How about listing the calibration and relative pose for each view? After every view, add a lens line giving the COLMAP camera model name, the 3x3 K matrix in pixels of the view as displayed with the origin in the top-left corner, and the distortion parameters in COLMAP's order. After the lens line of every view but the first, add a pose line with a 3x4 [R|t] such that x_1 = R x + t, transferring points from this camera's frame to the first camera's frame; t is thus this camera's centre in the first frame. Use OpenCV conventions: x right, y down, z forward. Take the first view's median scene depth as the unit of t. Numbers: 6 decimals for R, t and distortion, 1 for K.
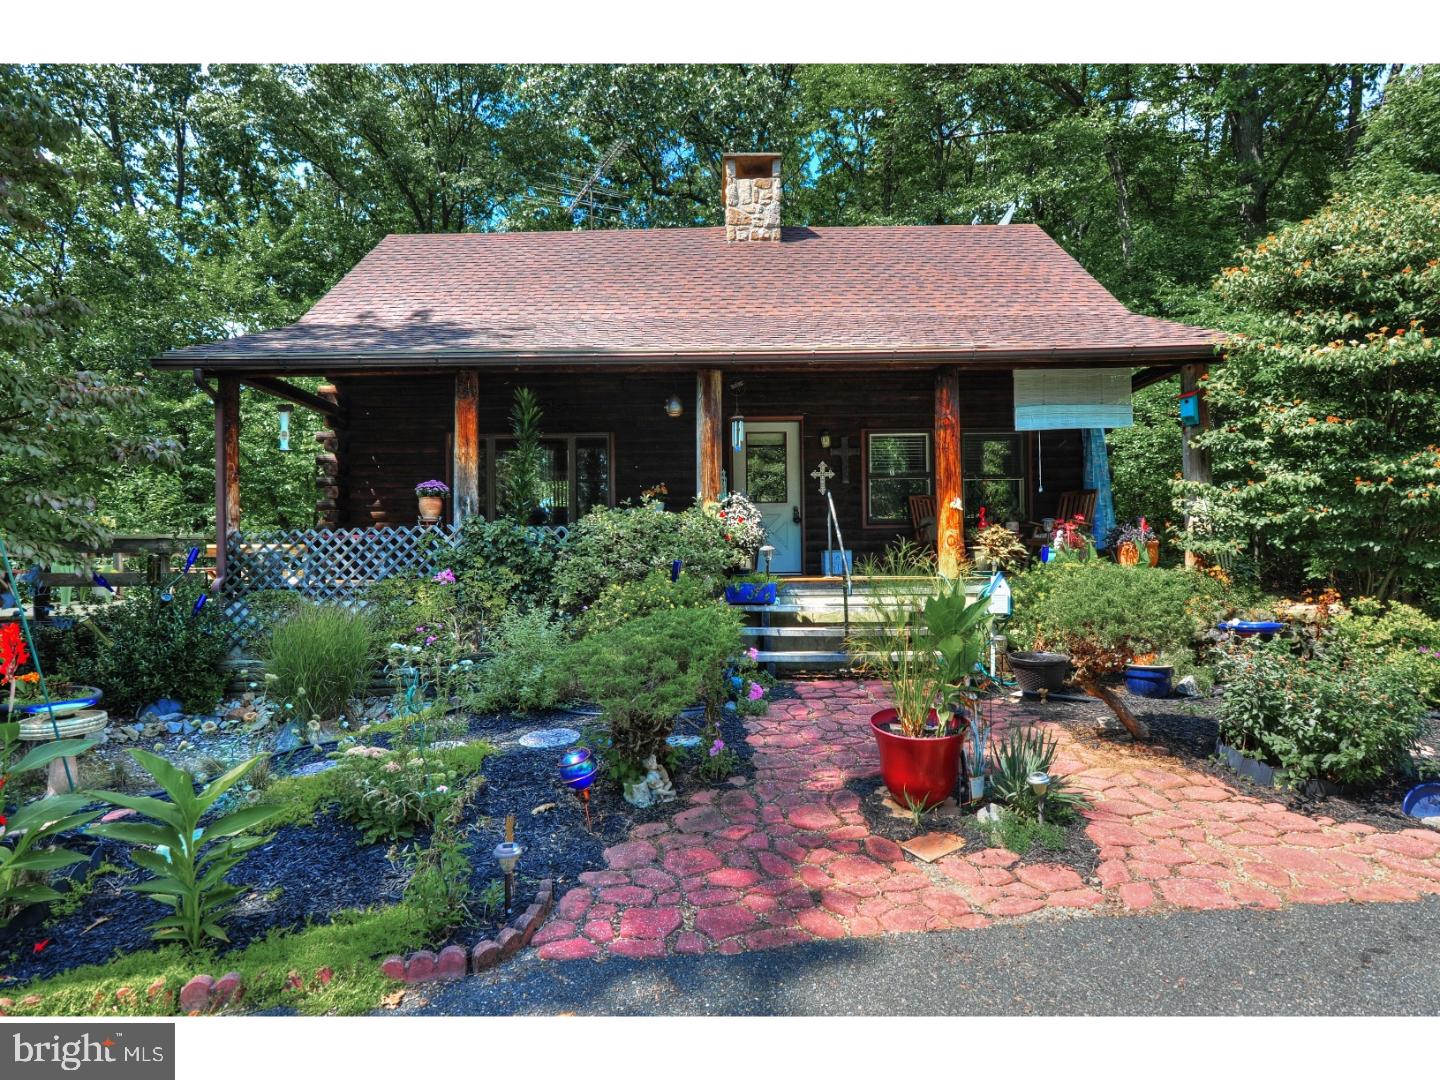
lens RADIAL K [[792.7, 0, 724.4], [0, 792.7, 536.4], [0, 0, 1]] dist [-0.003497, 0.000718]
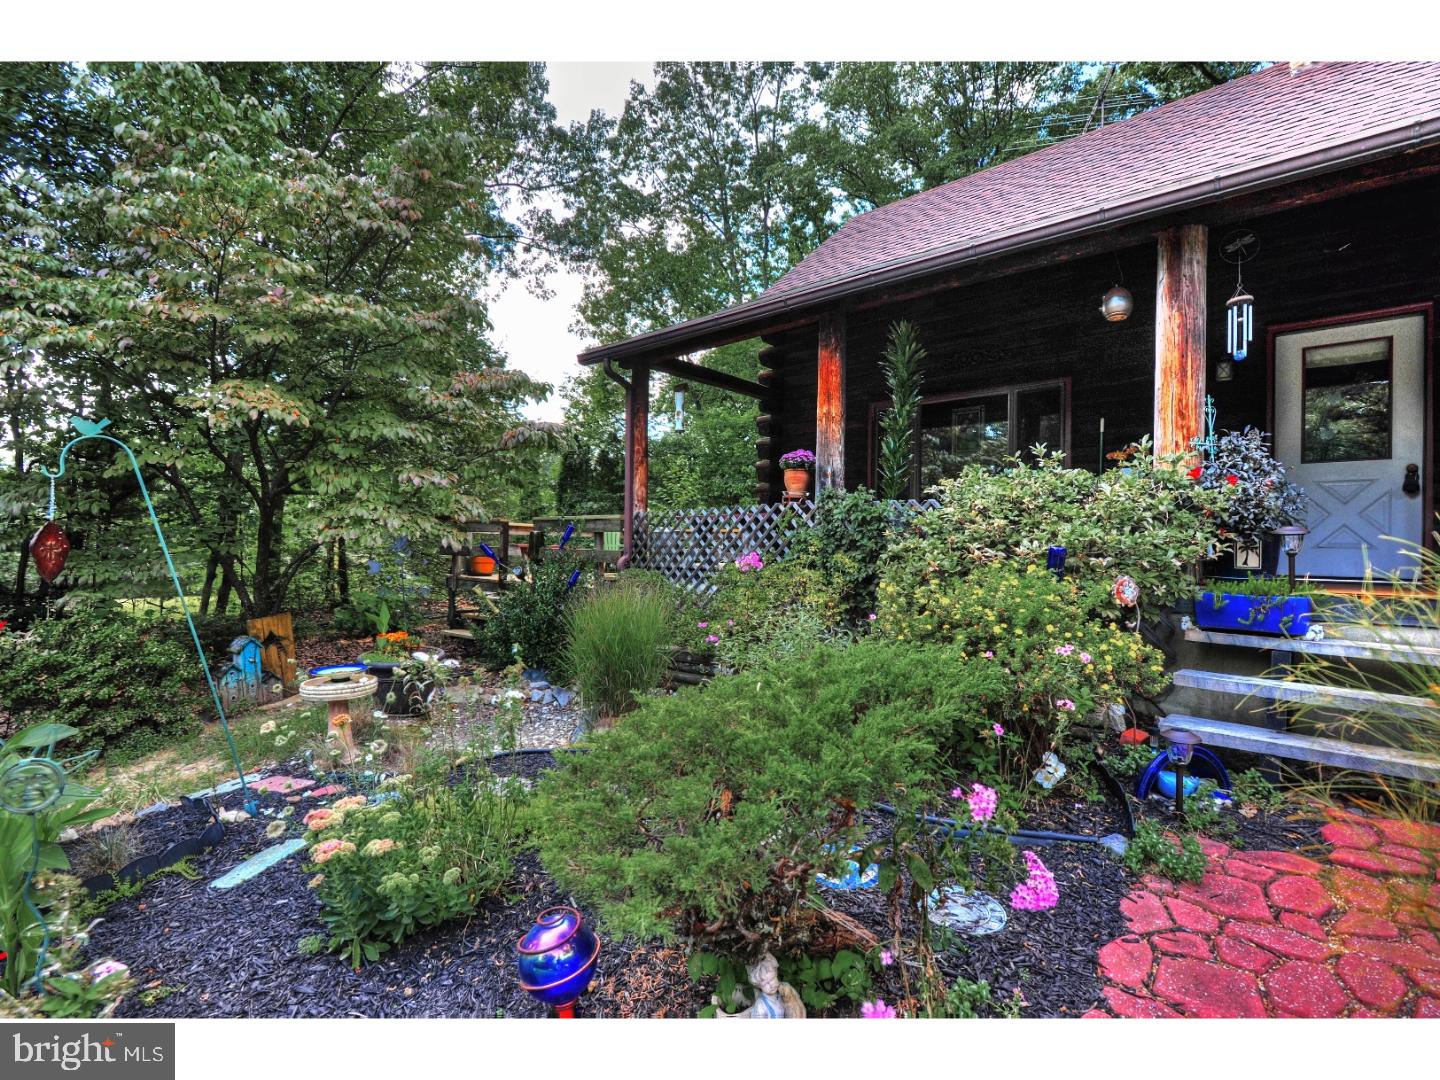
lens RADIAL K [[700.0, 0, 726.6], [0, 700.0, 547.7], [0, 0, 1]] dist [-0.000934, 0.000557]
pose [[0.738692, 0.022855, -0.673656, 0.087237], [-0.007661, 0.999645, 0.025515, 0.016639], [0.674000, -0.013687, 0.738605, 0.390936]]
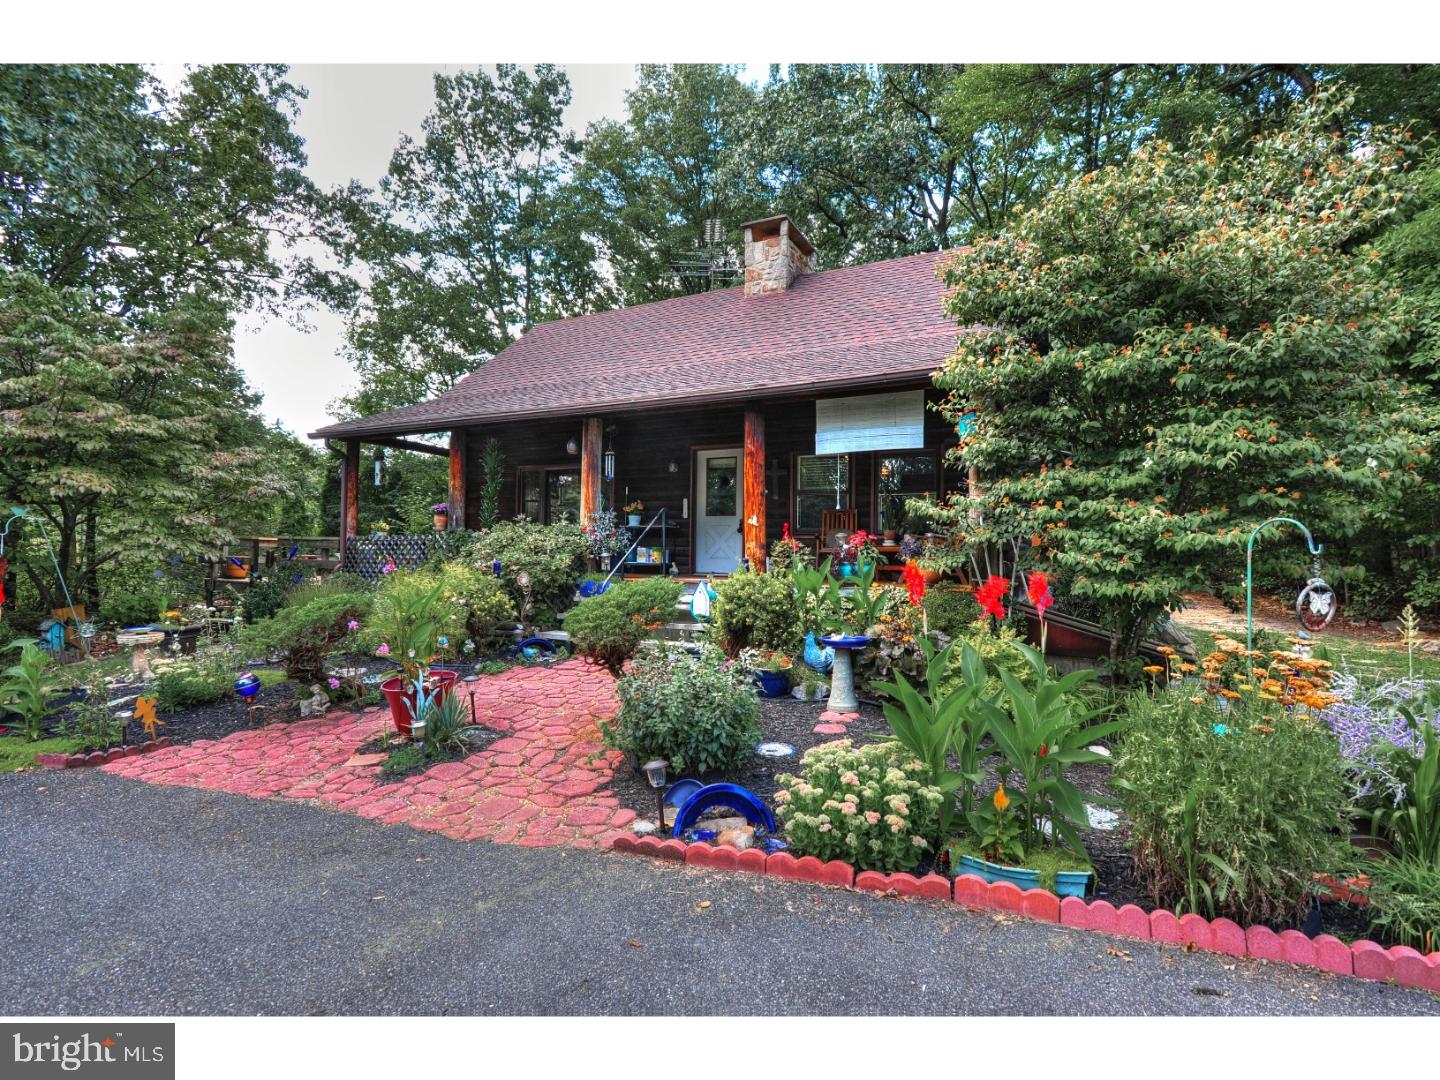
lens RADIAL K [[700.0, 0, 738.7], [0, 700.0, 542.9], [0, 0, 1]] dist [-0.000934, 0.000557]
pose [[0.893558, 0.018229, -0.448578, 0.733958], [-0.012349, 0.999795, 0.016030, -0.023993], [0.448779, -0.008784, 0.893600, 0.068997]]
